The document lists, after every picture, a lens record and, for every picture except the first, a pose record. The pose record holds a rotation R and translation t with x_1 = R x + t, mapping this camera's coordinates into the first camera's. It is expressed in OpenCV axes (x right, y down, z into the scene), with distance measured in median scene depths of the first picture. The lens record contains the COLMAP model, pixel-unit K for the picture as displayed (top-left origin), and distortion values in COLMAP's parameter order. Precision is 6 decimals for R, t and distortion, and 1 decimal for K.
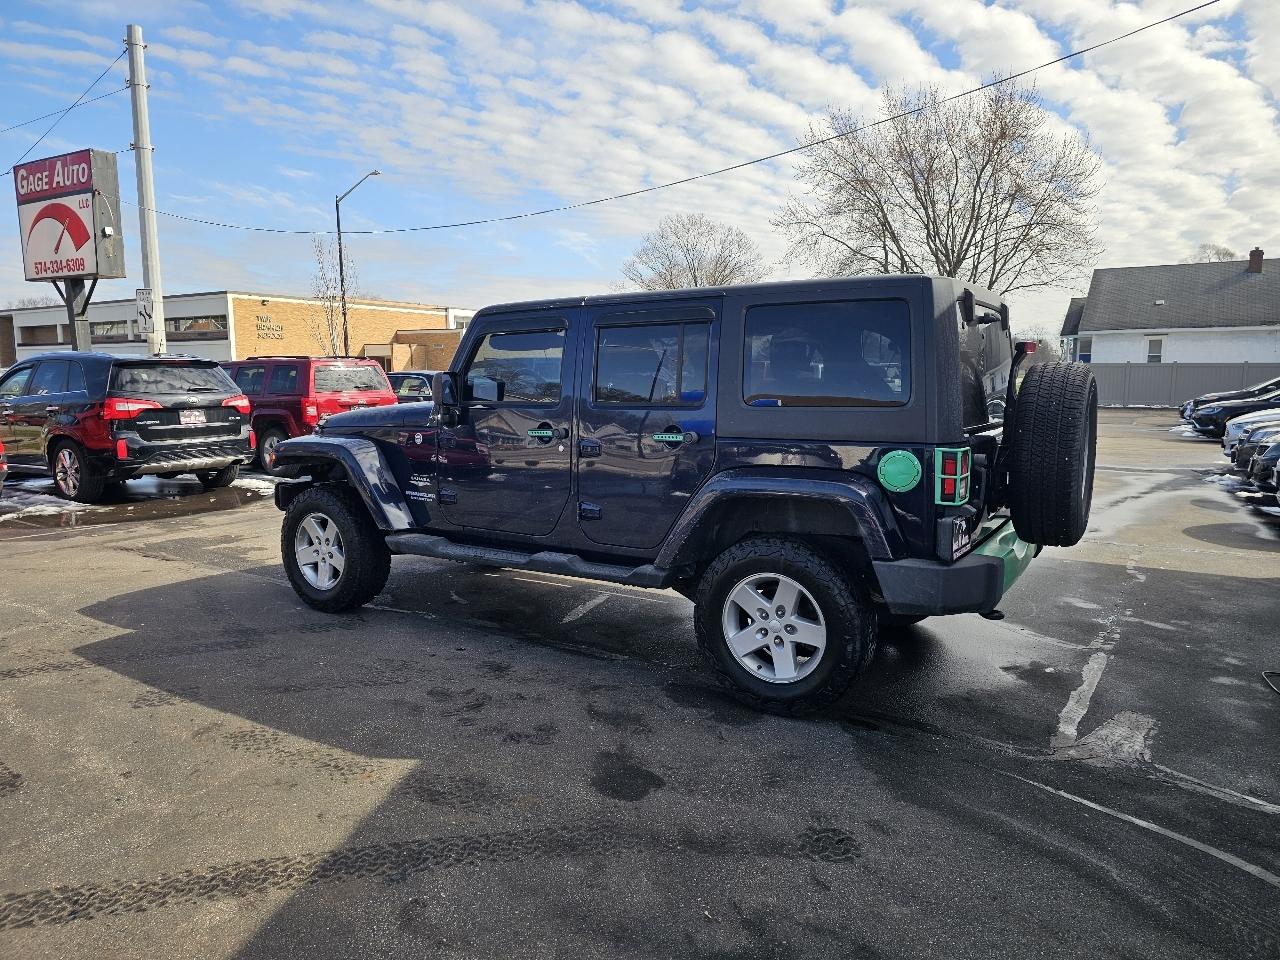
lens RADIAL K [[854.6, 0, 643.1], [0, 854.6, 481.2], [0, 0, 1]] dist [0.057090, -0.055415]
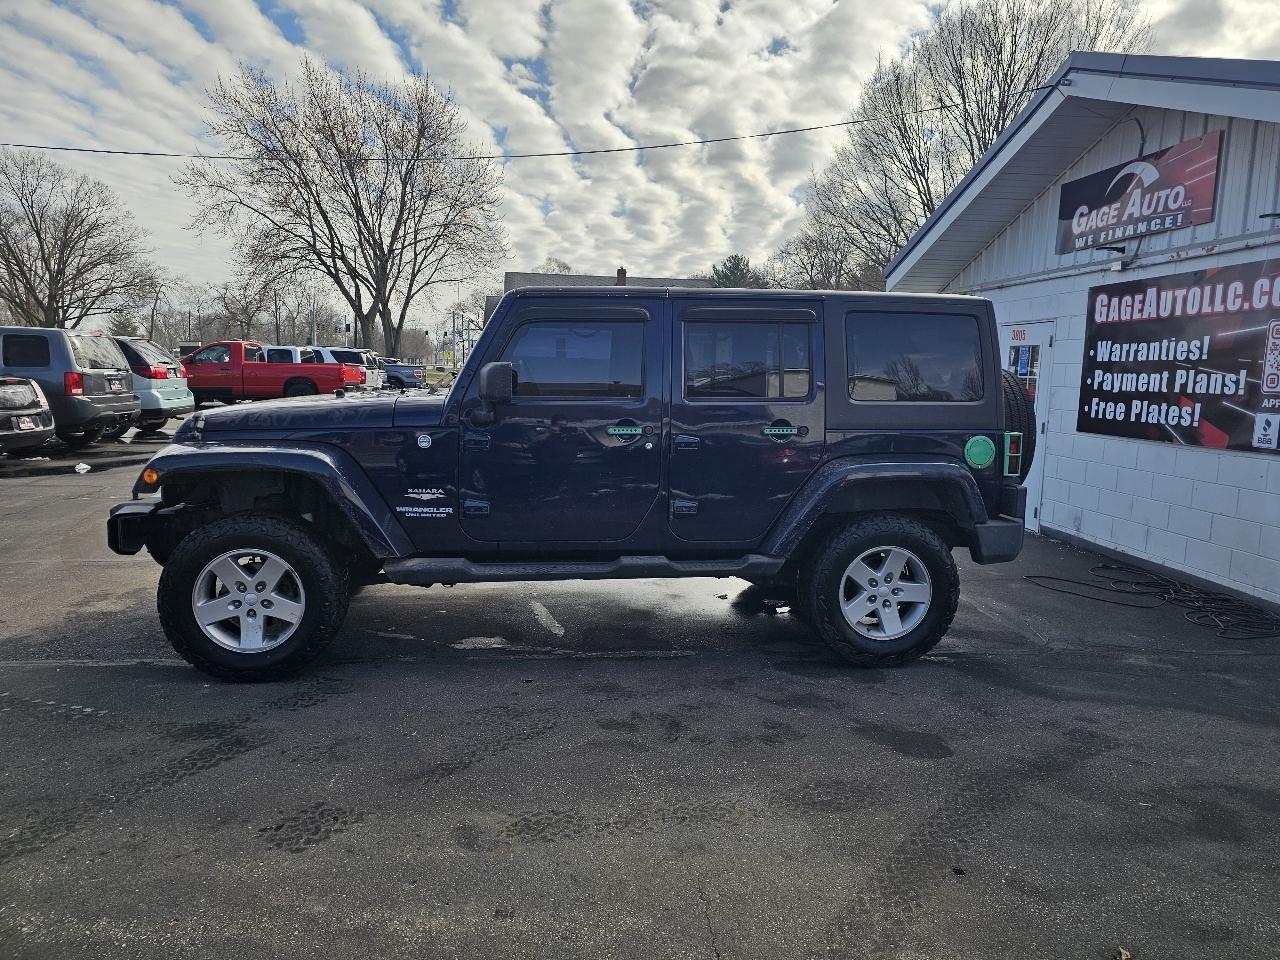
lens RADIAL K [[854.6, 0, 643.1], [0, 854.6, 481.2], [0, 0, 1]] dist [0.057090, -0.055415]
pose [[0.769965, -0.066508, 0.634610, -0.666177], [0.055995, 0.997759, 0.036629, -0.032403], [-0.635624, 0.007332, 0.771964, 0.253185]]
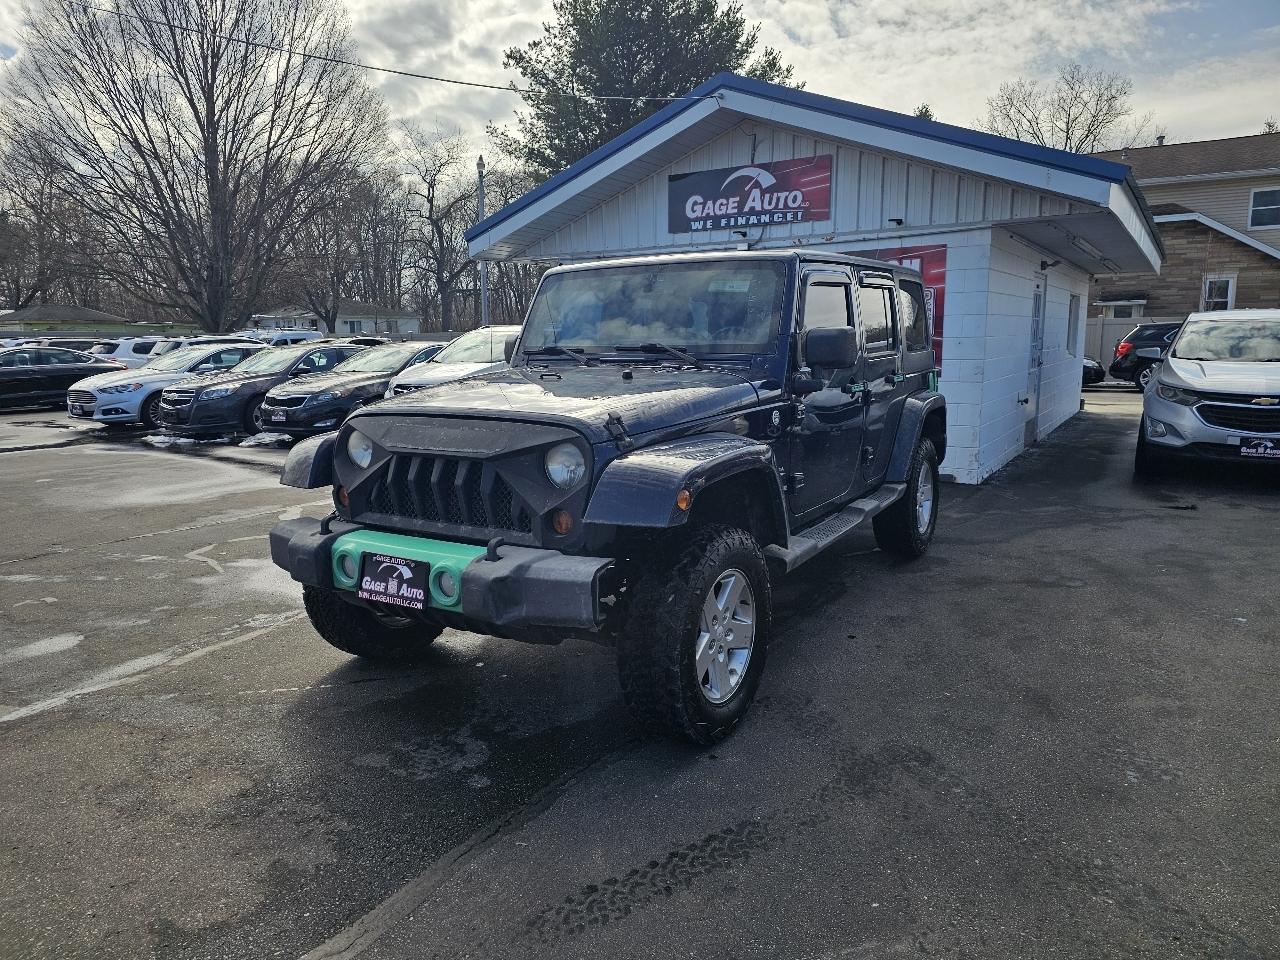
lens RADIAL K [[854.6, 0, 643.1], [0, 854.6, 481.2], [0, 0, 1]] dist [0.057090, -0.055415]
pose [[-0.026220, -0.170097, 0.985078, -1.076548], [0.137869, 0.975385, 0.172093, -0.151339], [-0.990103, 0.140324, -0.002124, 1.205142]]
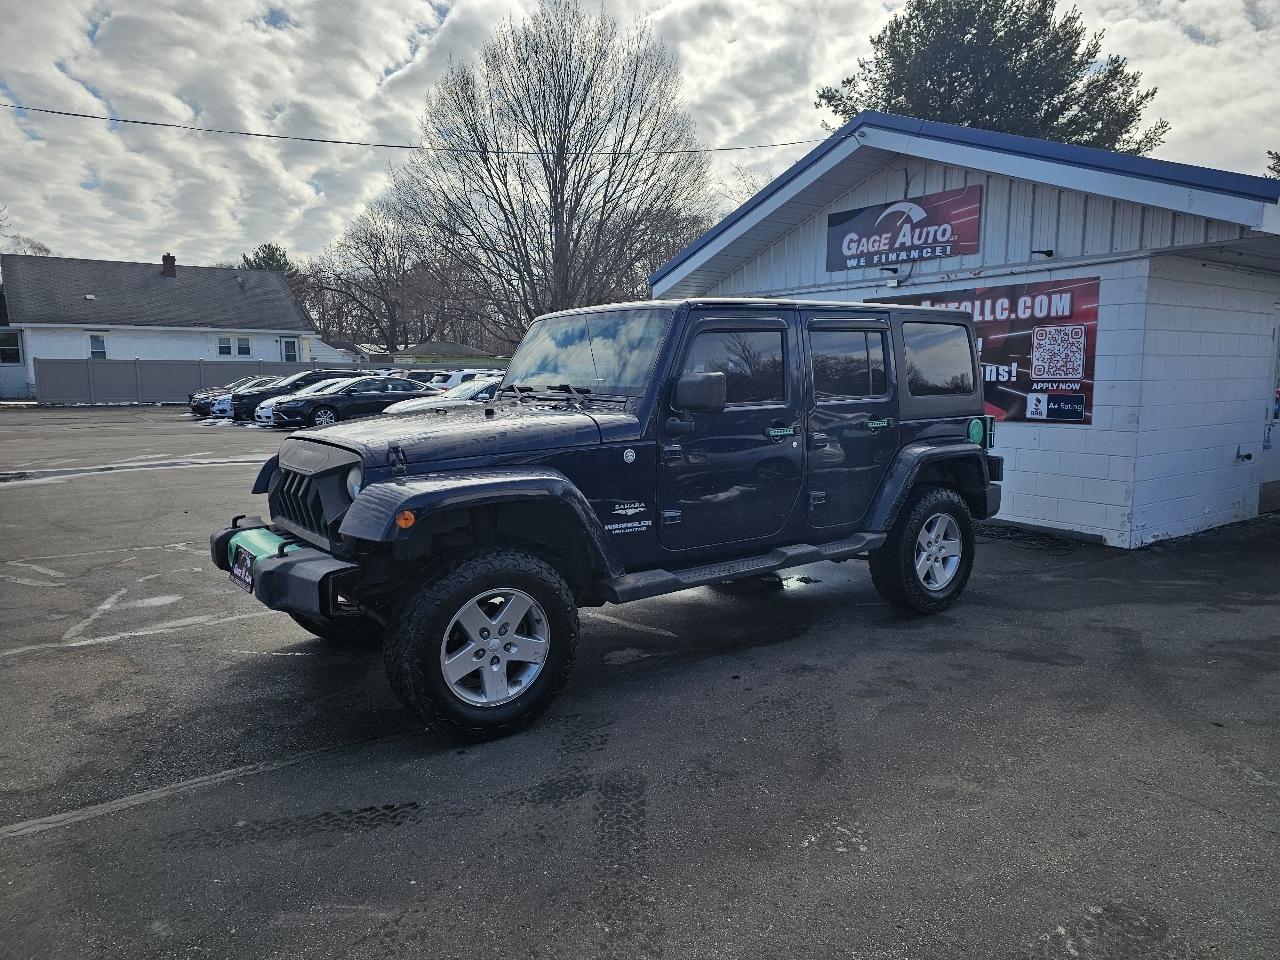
lens RADIAL K [[863.0, 0, 656.3], [0, 863.0, 479.7], [0, 0, 1]] dist [0.066800, -0.062298]
pose [[0.338872, -0.119219, 0.933249, -1.076735], [0.118813, 0.989420, 0.083253, -0.097625], [-0.933300, 0.082670, 0.349451, 0.746276]]
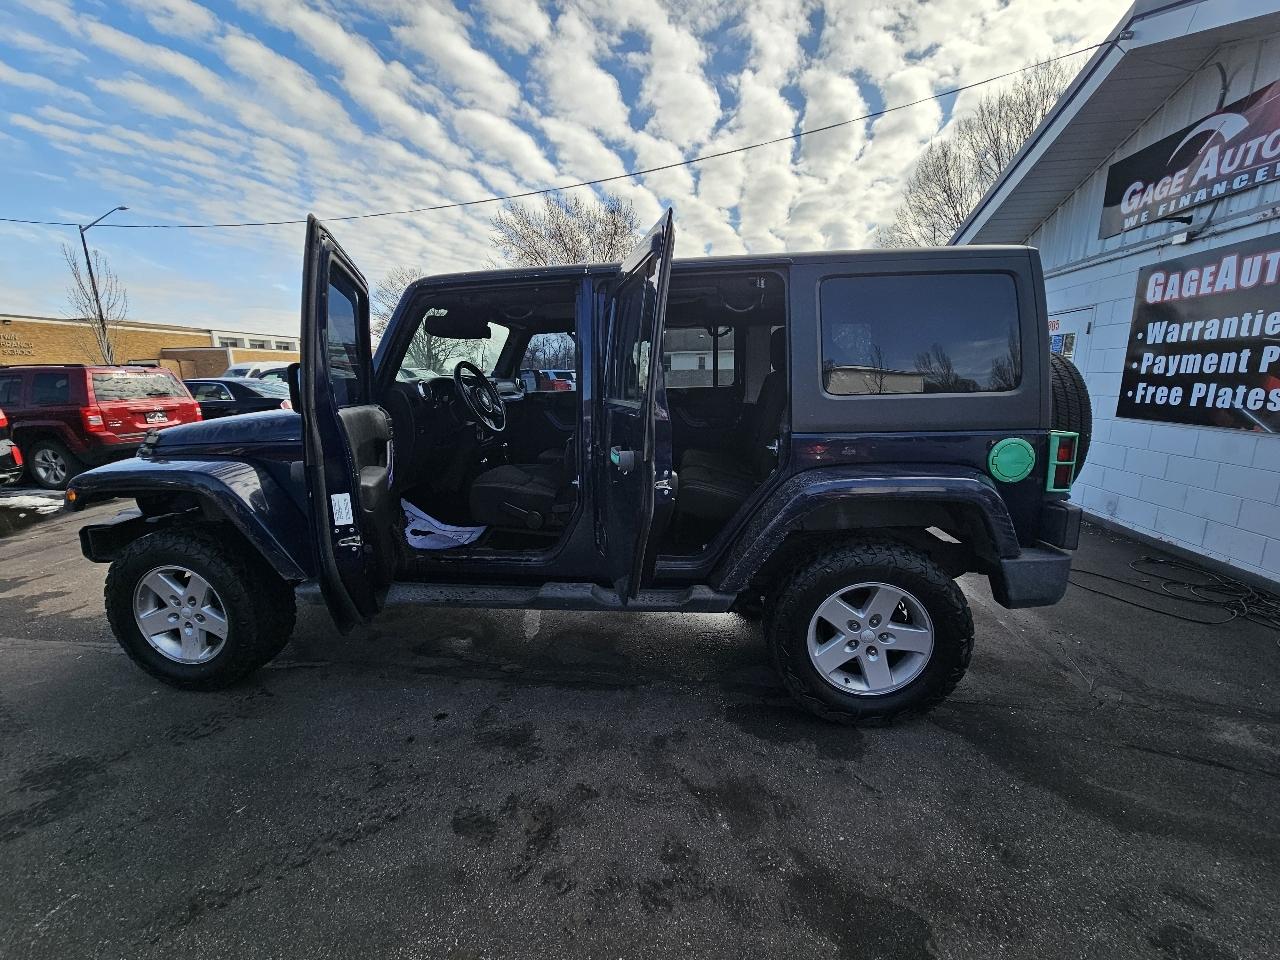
lens RADIAL K [[518.6, 0, 639.7], [0, 518.6, 484.1], [0, 0, 1]] dist [0.004428, -0.003374]
pose [[0.896451, -0.104989, 0.430526, -0.233794], [0.071997, 0.993128, 0.092271, -0.050196], [-0.437255, -0.051720, 0.897849, 0.500376]]
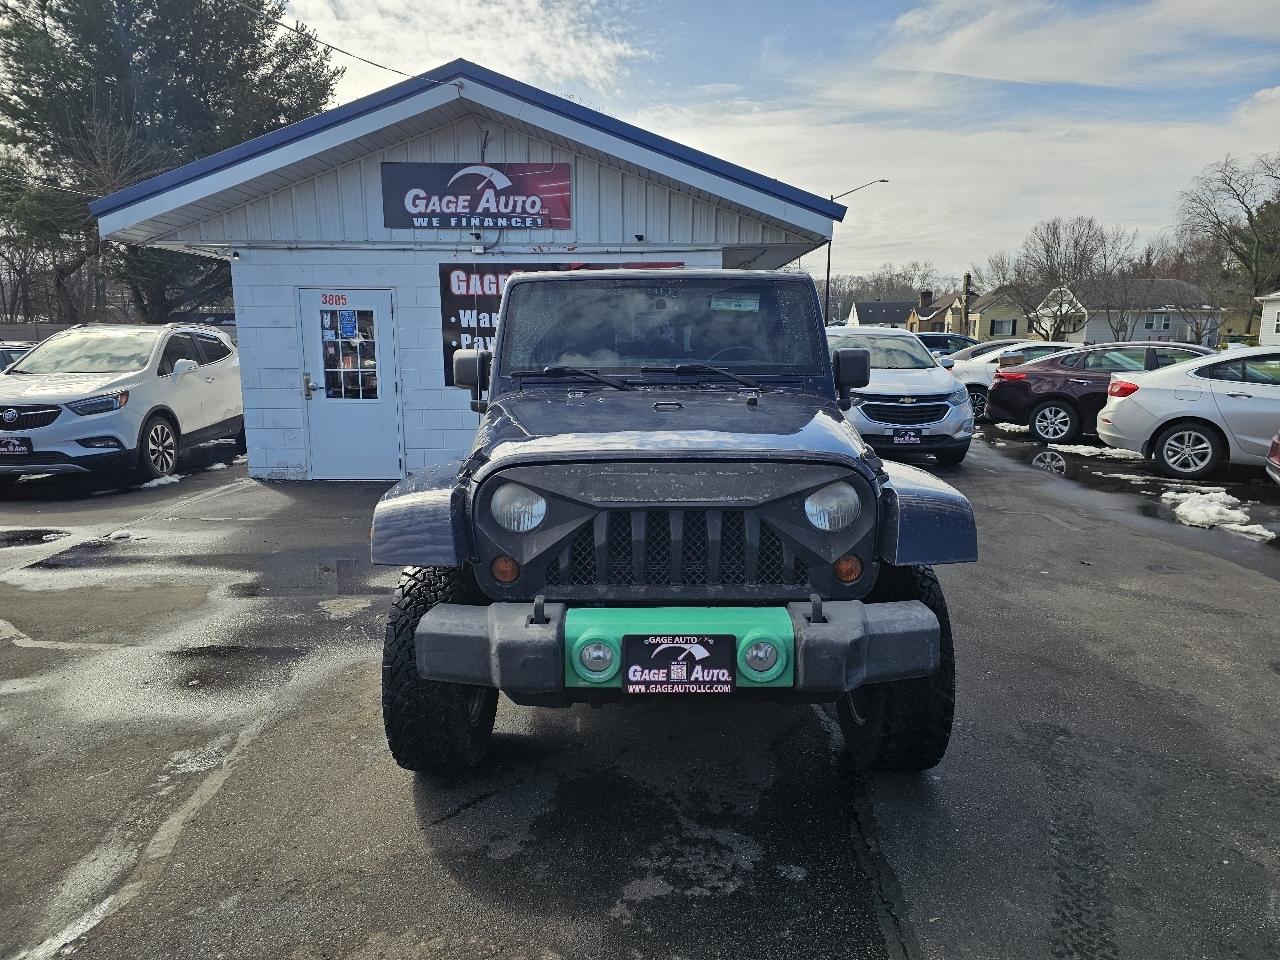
lens RADIAL K [[853.5, 0, 642.6], [0, 853.5, 489.1], [0, 0, 1]] dist [0.082639, -0.050421]
pose [[-0.544809, -0.154797, 0.824149, -0.859887], [0.103996, 0.962754, 0.249578, -0.235216], [-0.832087, 0.221681, -0.508419, 1.668584]]
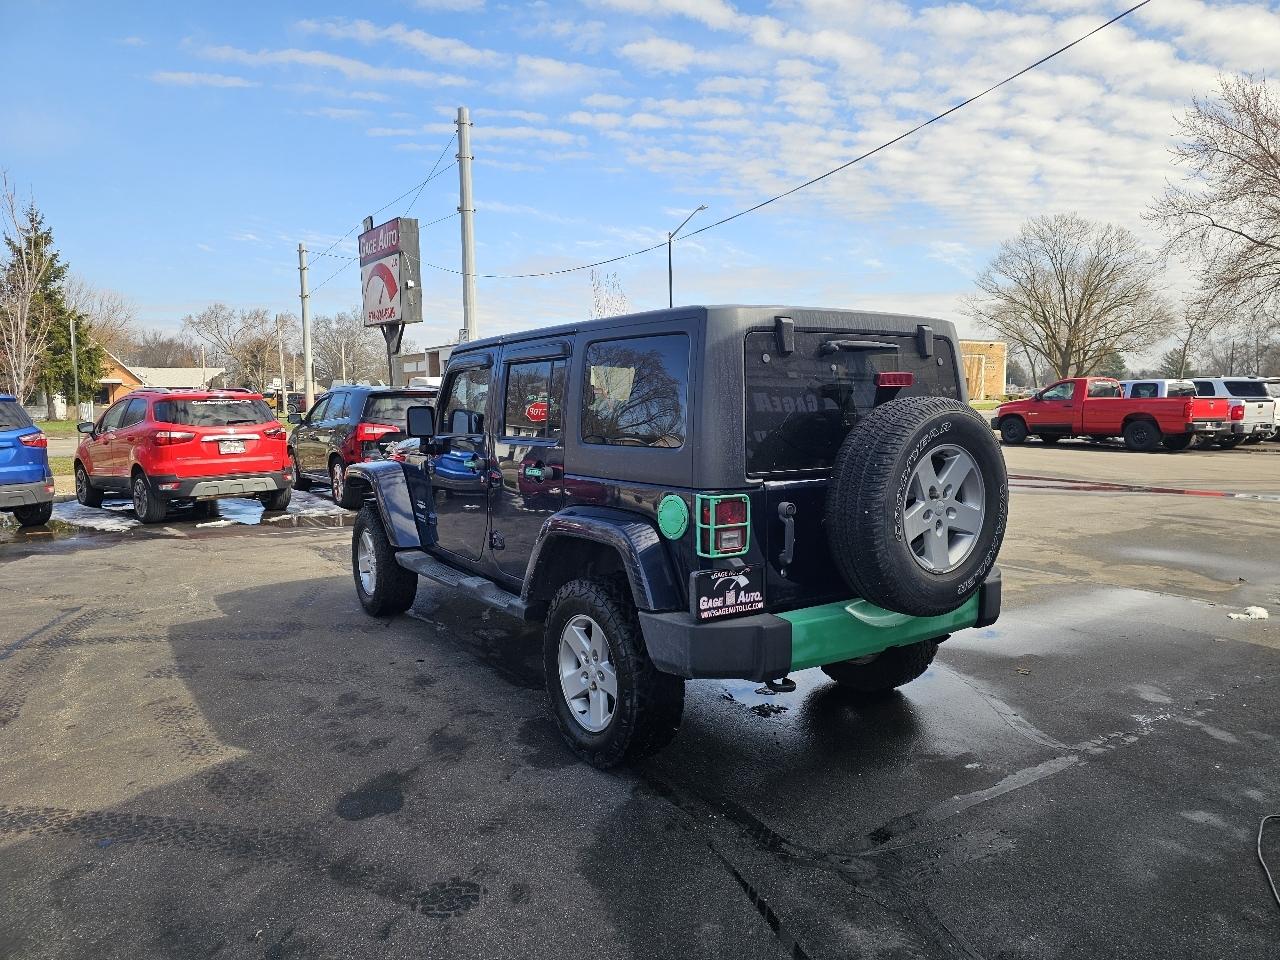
lens RADIAL K [[854.6, 0, 643.1], [0, 854.6, 481.2], [0, 0, 1]] dist [0.057090, -0.055415]
pose [[0.917205, 0.030426, -0.397253, 0.473149], [-0.039587, 0.999105, -0.014877, -0.025977], [0.396444, 0.029371, 0.917589, 0.108125]]
